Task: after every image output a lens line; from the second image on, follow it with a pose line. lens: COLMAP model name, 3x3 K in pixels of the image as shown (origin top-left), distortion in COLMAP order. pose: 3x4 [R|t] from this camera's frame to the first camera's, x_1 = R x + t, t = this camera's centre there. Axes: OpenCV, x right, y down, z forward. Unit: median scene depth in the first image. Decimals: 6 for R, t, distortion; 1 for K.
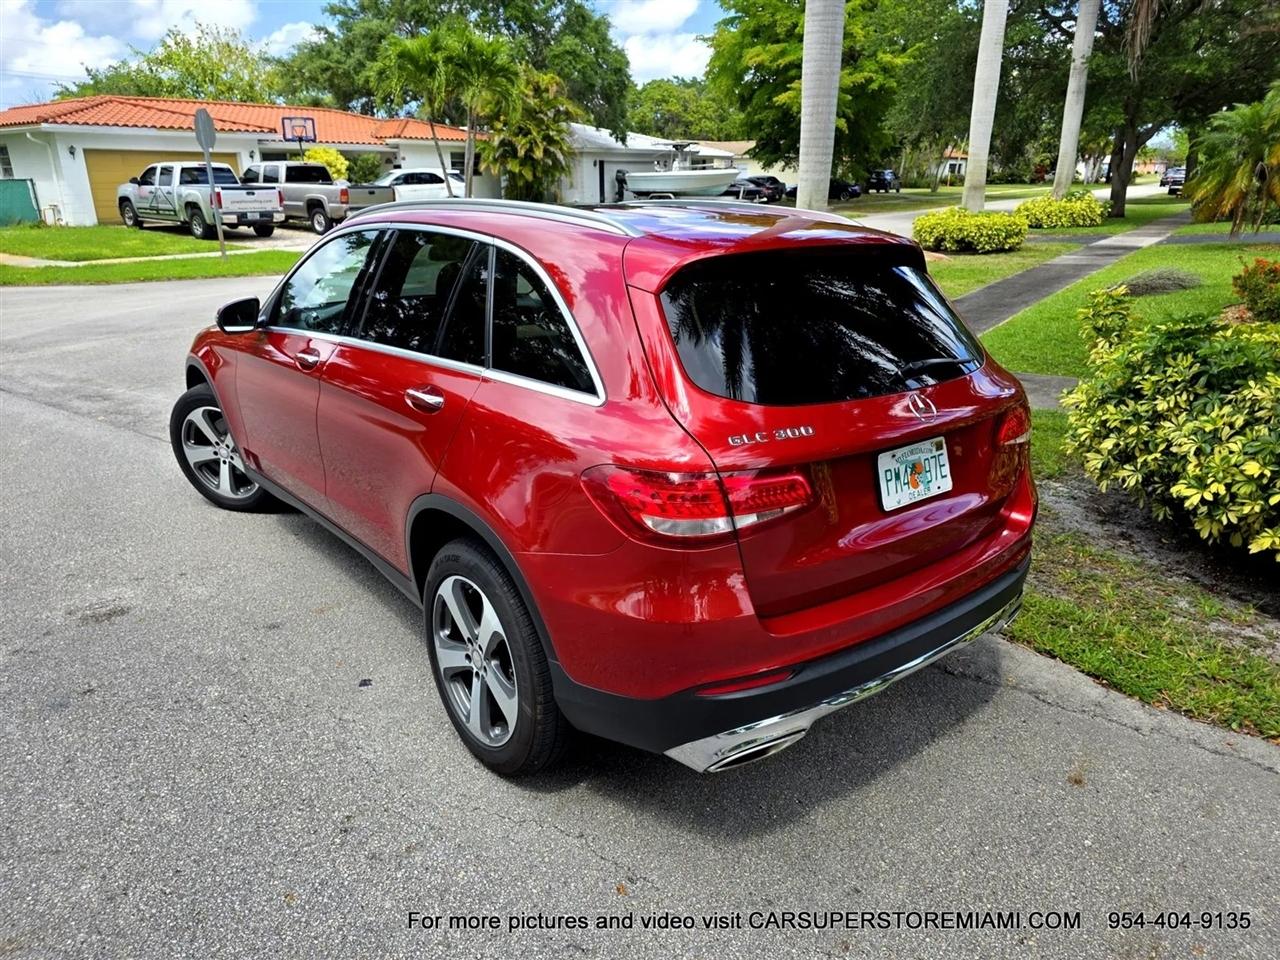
lens RADIAL K [[893.6, 0, 644.1], [0, 893.6, 486.4], [0, 0, 1]] dist [0.043530, -0.040701]
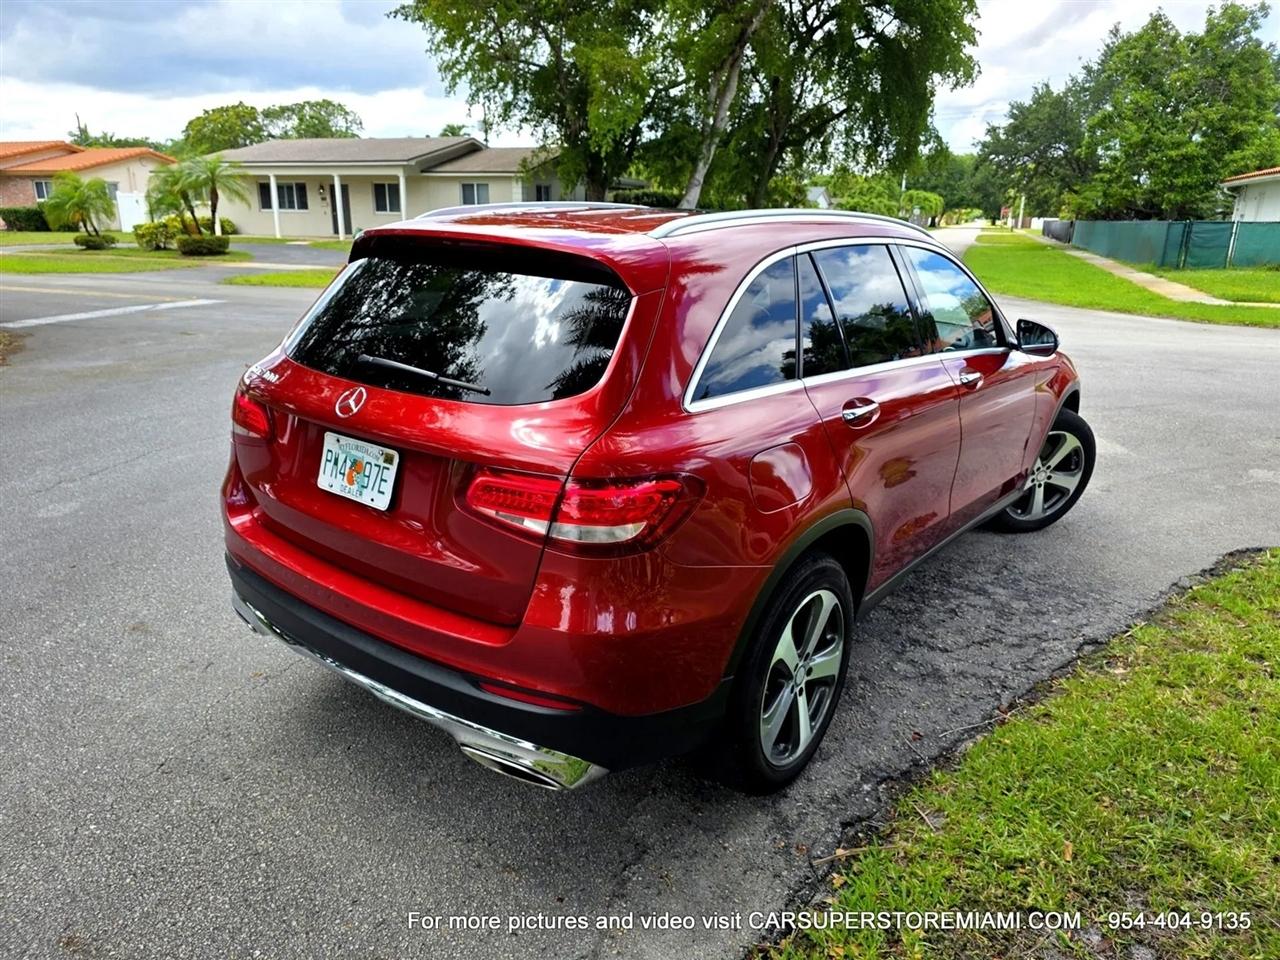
lens RADIAL K [[894.3, 0, 641.9], [0, 894.3, 493.1], [0, 0, 1]] dist [0.035975, -0.032107]
pose [[0.227889, 0.296127, -0.927564, 0.633579], [-0.341213, 0.916510, 0.208767, -0.148074], [0.911943, 0.268921, 0.309905, 0.496239]]
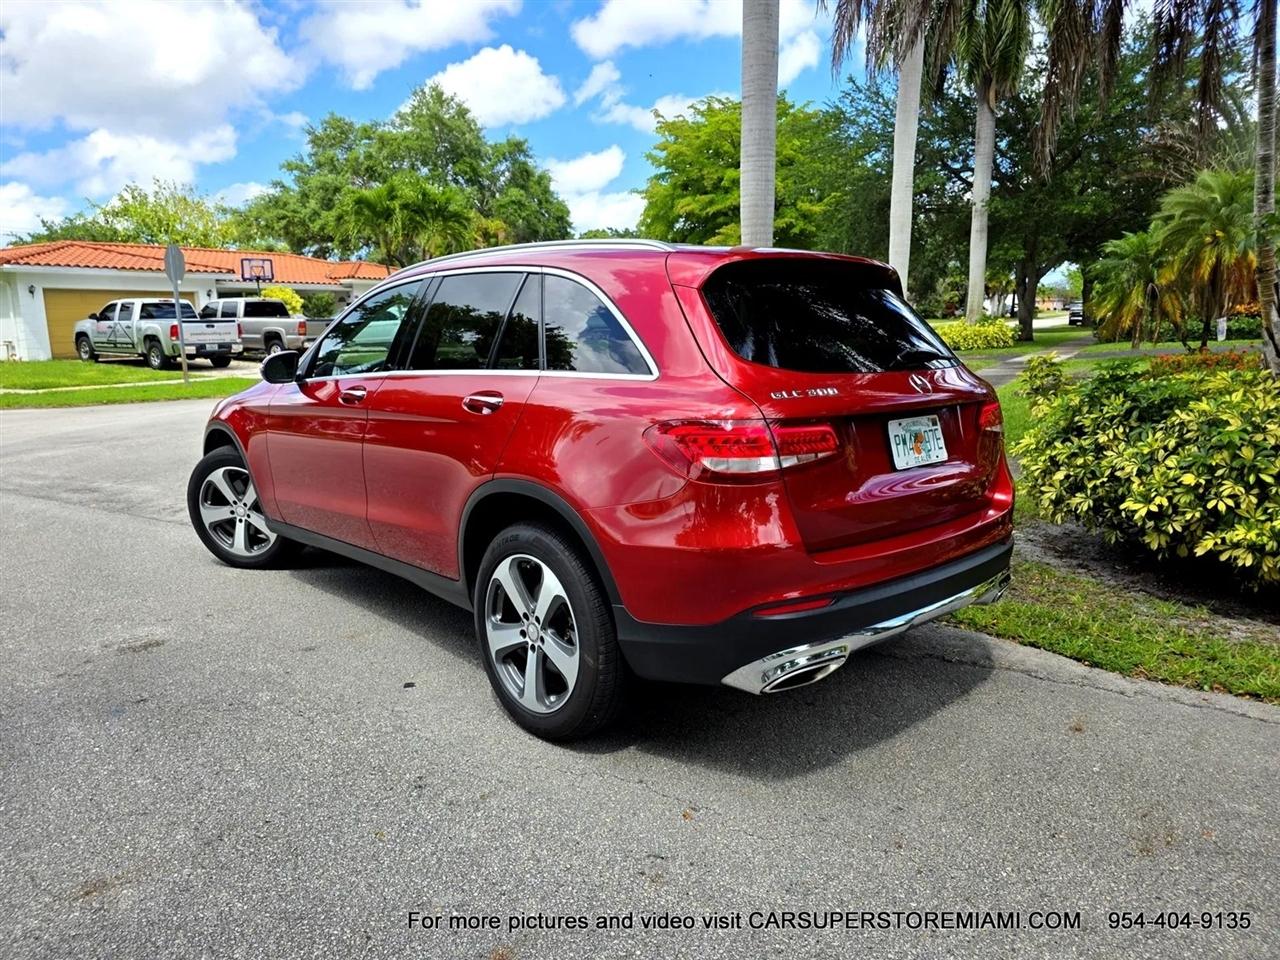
lens RADIAL K [[893.2, 0, 633.8], [0, 893.2, 473.0], [0, 0, 1]] dist [0.050807, -0.049364]
pose [[0.998028, -0.022651, 0.058547, -0.069006], [0.031945, 0.986101, -0.163046, 0.102937], [-0.054040, 0.164595, 0.984880, -0.064498]]
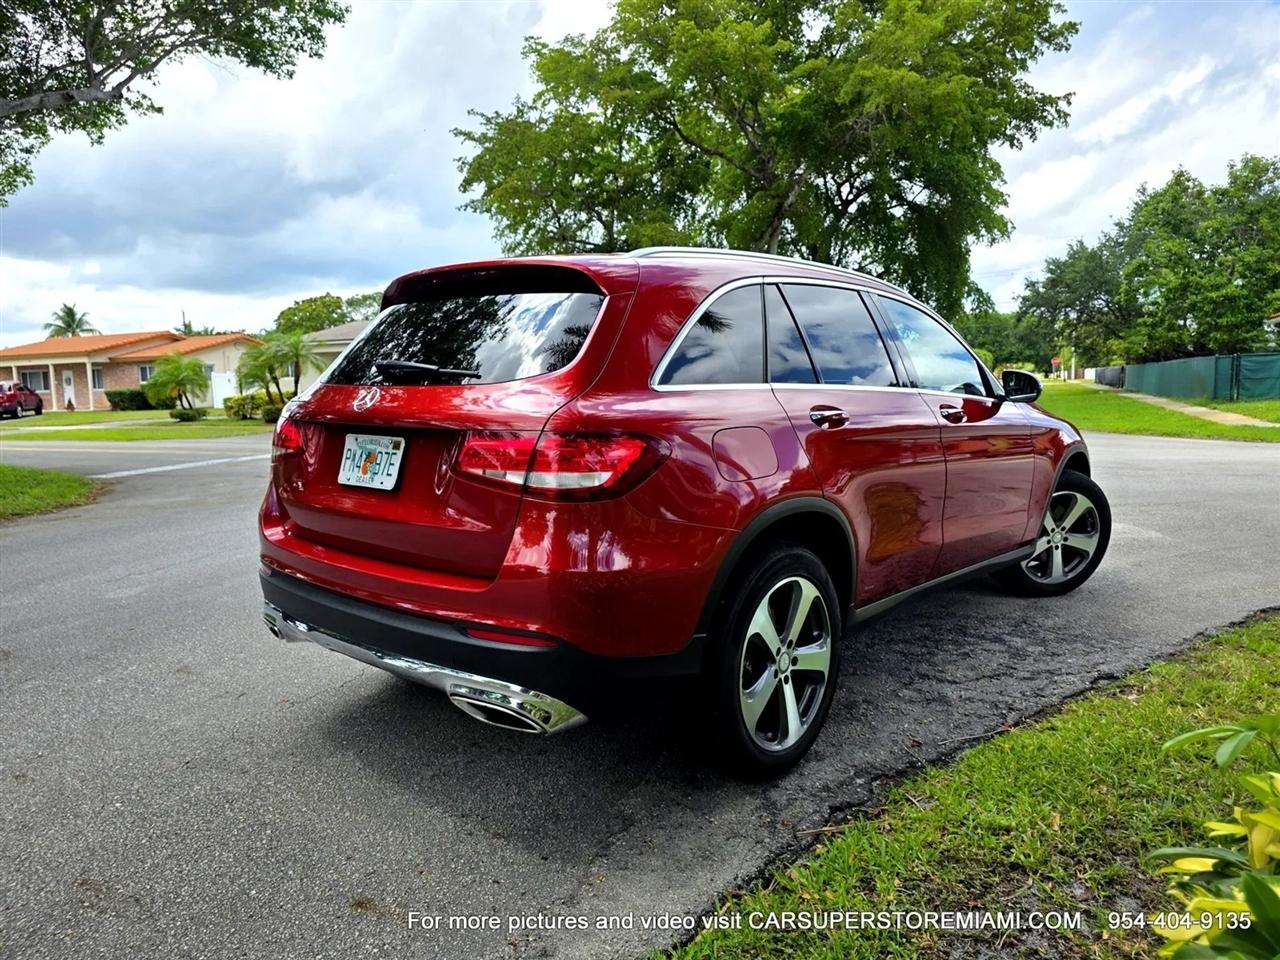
lens RADIAL K [[893.8, 0, 639.6], [0, 893.8, 479.6], [0, 0, 1]] dist [0.044097, -0.041114]
pose [[0.164048, 0.105612, -0.980783, 0.712631], [-0.309999, 0.949401, 0.050382, -0.075048], [0.936477, 0.295777, 0.188487, 0.556089]]
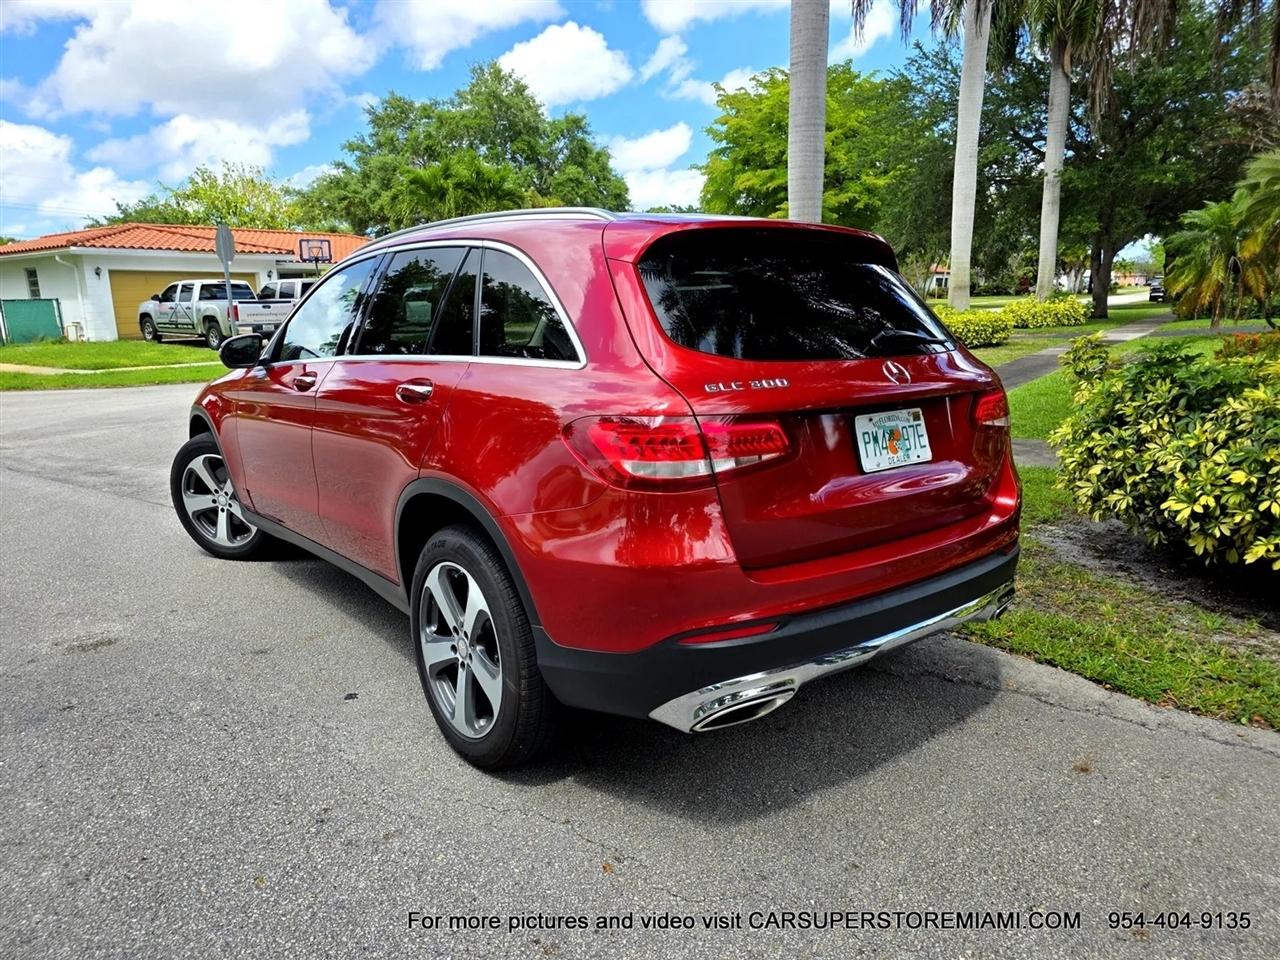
lens RADIAL K [[889.5, 0, 644.7], [0, 889.5, 474.7], [0, 0, 1]] dist [0.050176, -0.044653]
pose [[0.999851, -0.016755, -0.004149, 0.011981], [0.016015, 0.990131, -0.139228, 0.080874], [0.006441, 0.139141, 0.990252, 0.000929]]
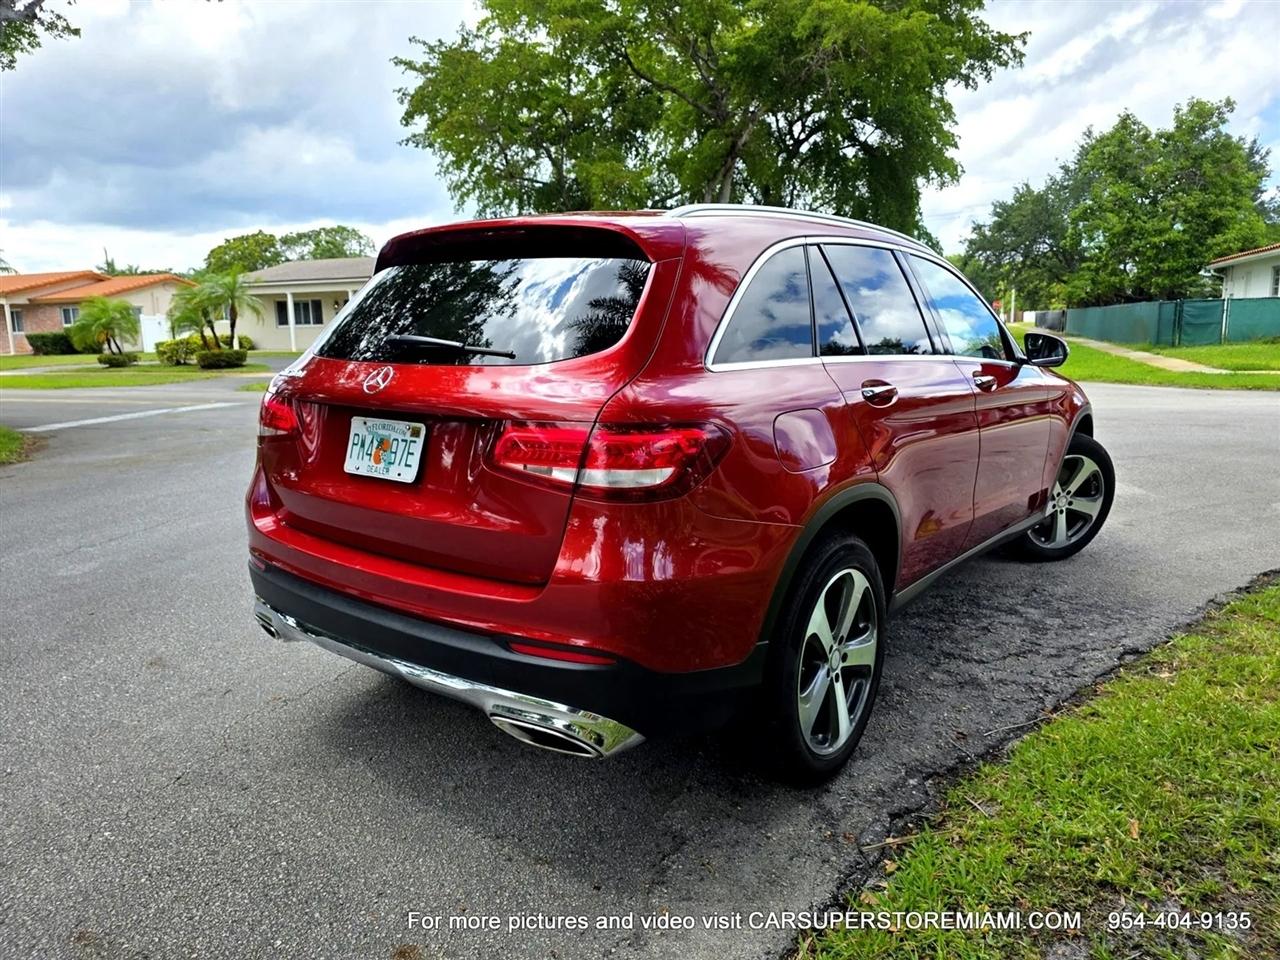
lens RADIAL K [[895.0, 0, 635.2], [0, 895.0, 478.8], [0, 0, 1]] dist [0.036341, -0.032085]
pose [[0.219870, 0.165075, -0.961461, 0.647769], [-0.307680, 0.947009, 0.092233, -0.078488], [0.925738, 0.275543, 0.259010, 0.507229]]
